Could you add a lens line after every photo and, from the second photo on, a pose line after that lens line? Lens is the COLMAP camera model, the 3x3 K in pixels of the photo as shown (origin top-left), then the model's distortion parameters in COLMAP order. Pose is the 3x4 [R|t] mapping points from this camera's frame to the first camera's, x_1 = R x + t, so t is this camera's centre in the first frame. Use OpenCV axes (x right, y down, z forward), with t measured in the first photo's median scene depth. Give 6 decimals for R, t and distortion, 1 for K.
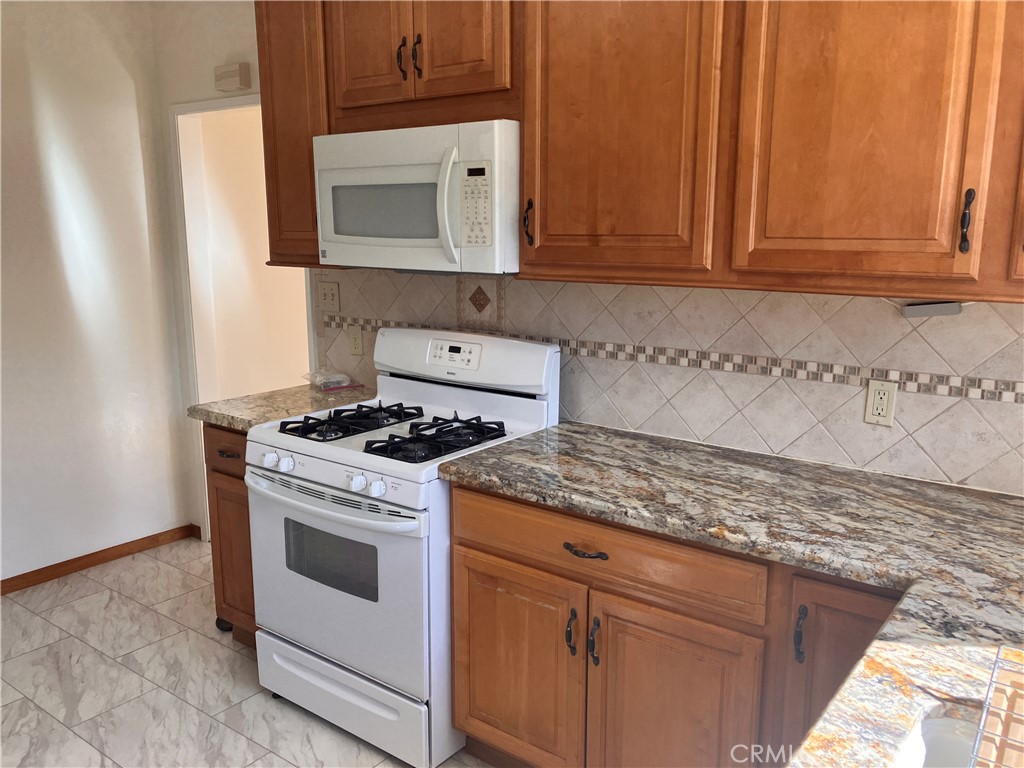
lens RADIAL K [[848.2, 0, 513.5], [0, 848.2, 393.7], [0, 0, 1]] dist [0.062453, -0.063524]
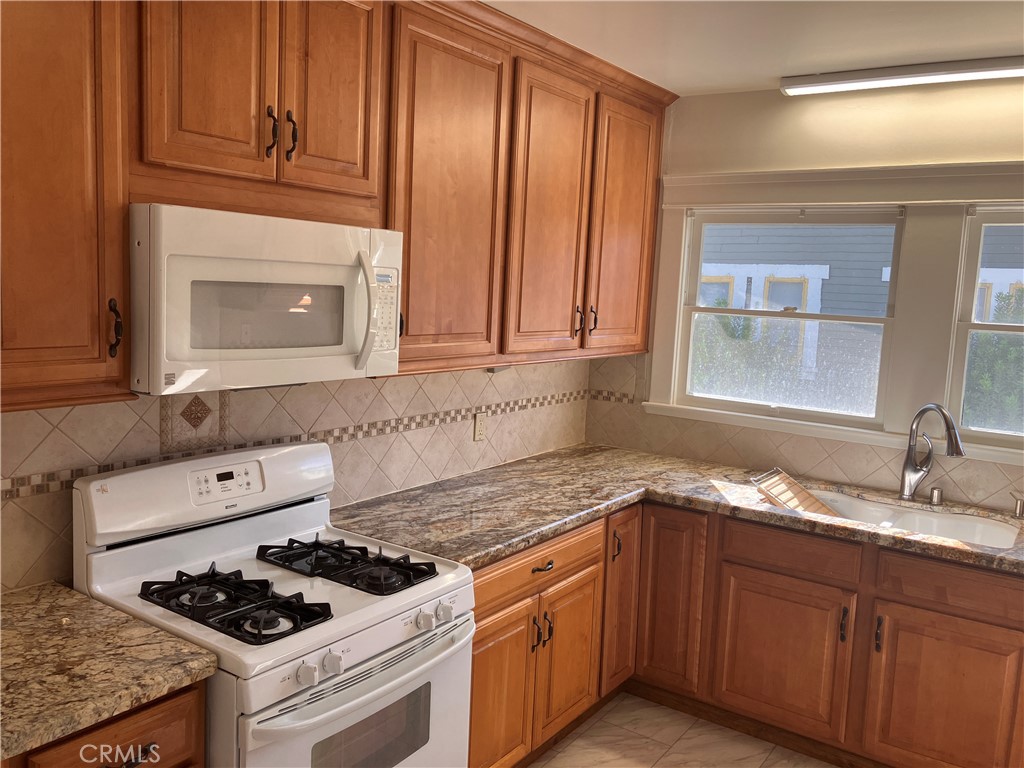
lens RADIAL K [[848.2, 0, 509.0], [0, 848.2, 382.3], [0, 0, 1]] dist [0.062453, -0.063524]
pose [[-0.056192, -0.119798, 0.991207, -1.053186], [0.147585, 0.980873, 0.126916, -0.243983], [-0.987452, 0.153419, -0.037437, 0.908149]]
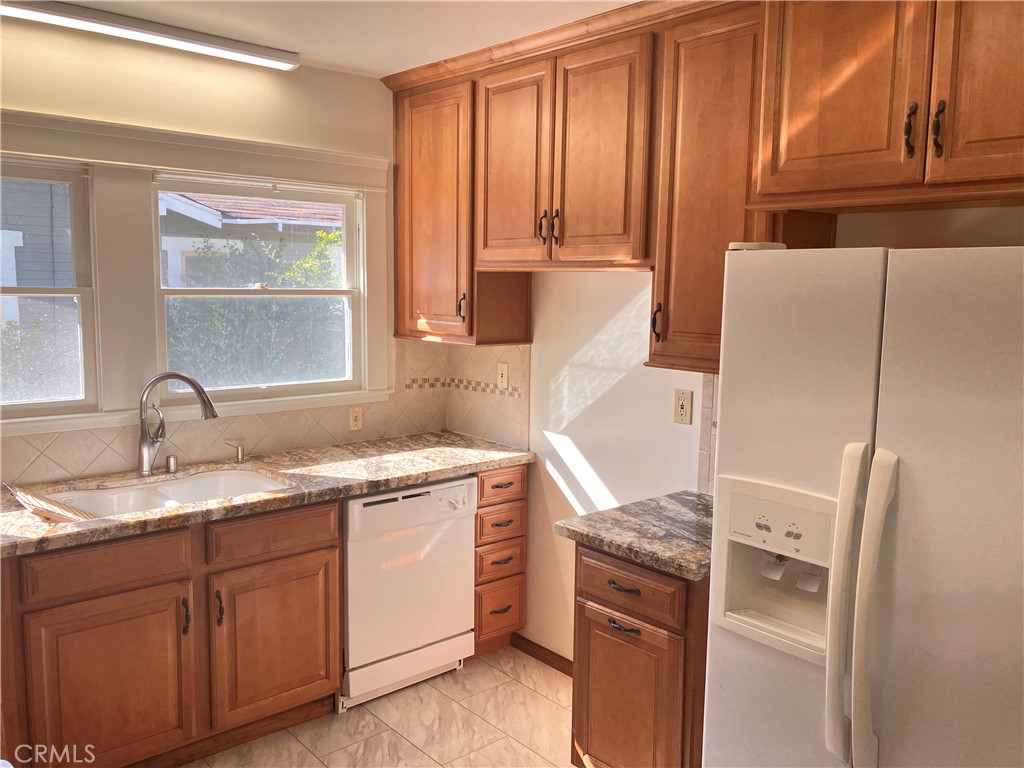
lens RADIAL K [[848.2, 0, 508.2], [0, 848.2, 373.9], [0, 0, 1]] dist [0.062453, -0.063524]
pose [[-0.981530, -0.040582, 0.186952, -0.261737], [0.017114, 0.954697, 0.297089, -0.366592], [-0.190539, 0.294801, -0.936369, 1.573396]]
